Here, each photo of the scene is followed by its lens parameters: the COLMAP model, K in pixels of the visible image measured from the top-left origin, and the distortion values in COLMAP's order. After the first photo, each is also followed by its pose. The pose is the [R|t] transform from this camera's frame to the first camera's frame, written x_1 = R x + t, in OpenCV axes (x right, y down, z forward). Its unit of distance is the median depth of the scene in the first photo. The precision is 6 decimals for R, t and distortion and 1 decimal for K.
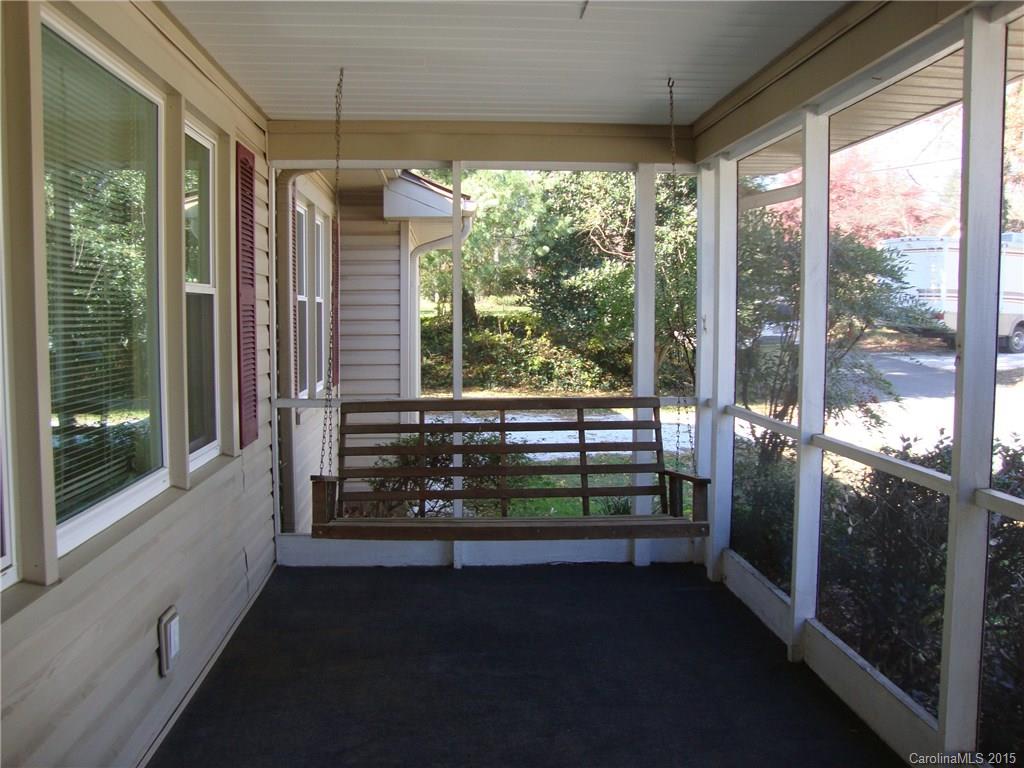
lens RADIAL K [[914.4, 0, 514.0], [0, 914.4, 382.9], [0, 0, 1]] dist [-0.163982, 0.136729]
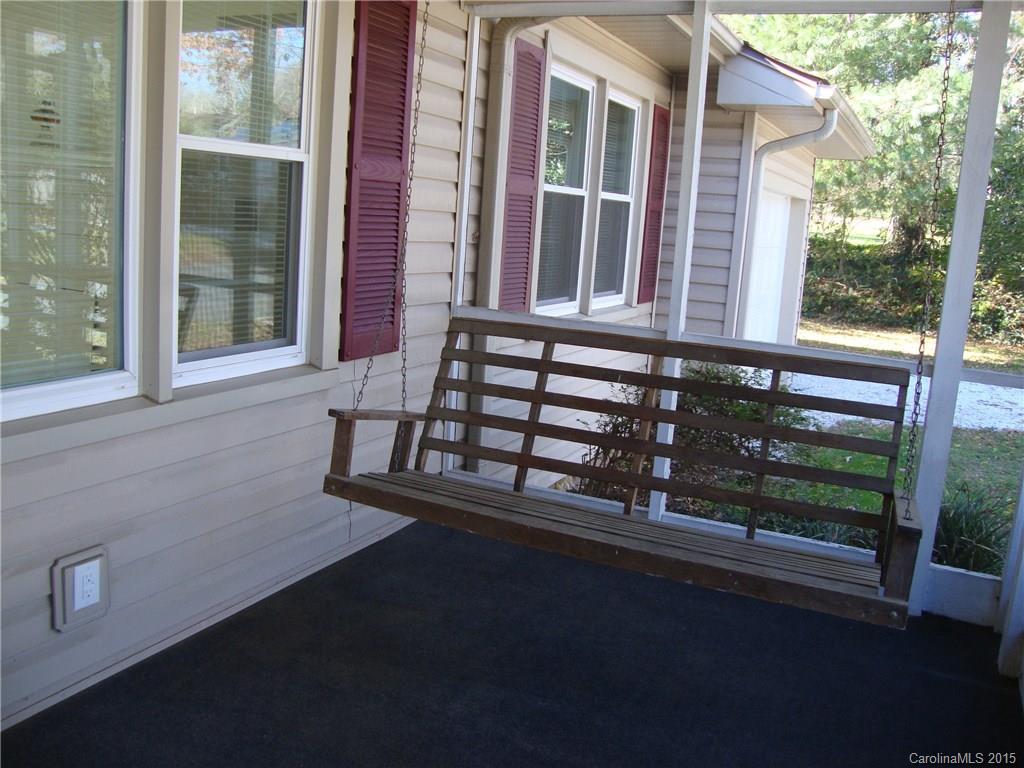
lens RADIAL K [[914.4, 0, 509.6], [0, 914.4, 380.2], [0, 0, 1]] dist [-0.163982, 0.136729]
pose [[0.868086, 0.145453, -0.474627, 0.107134], [-0.103740, 0.988154, 0.113089, -0.008205], [0.485454, -0.048933, 0.872892, 0.184710]]
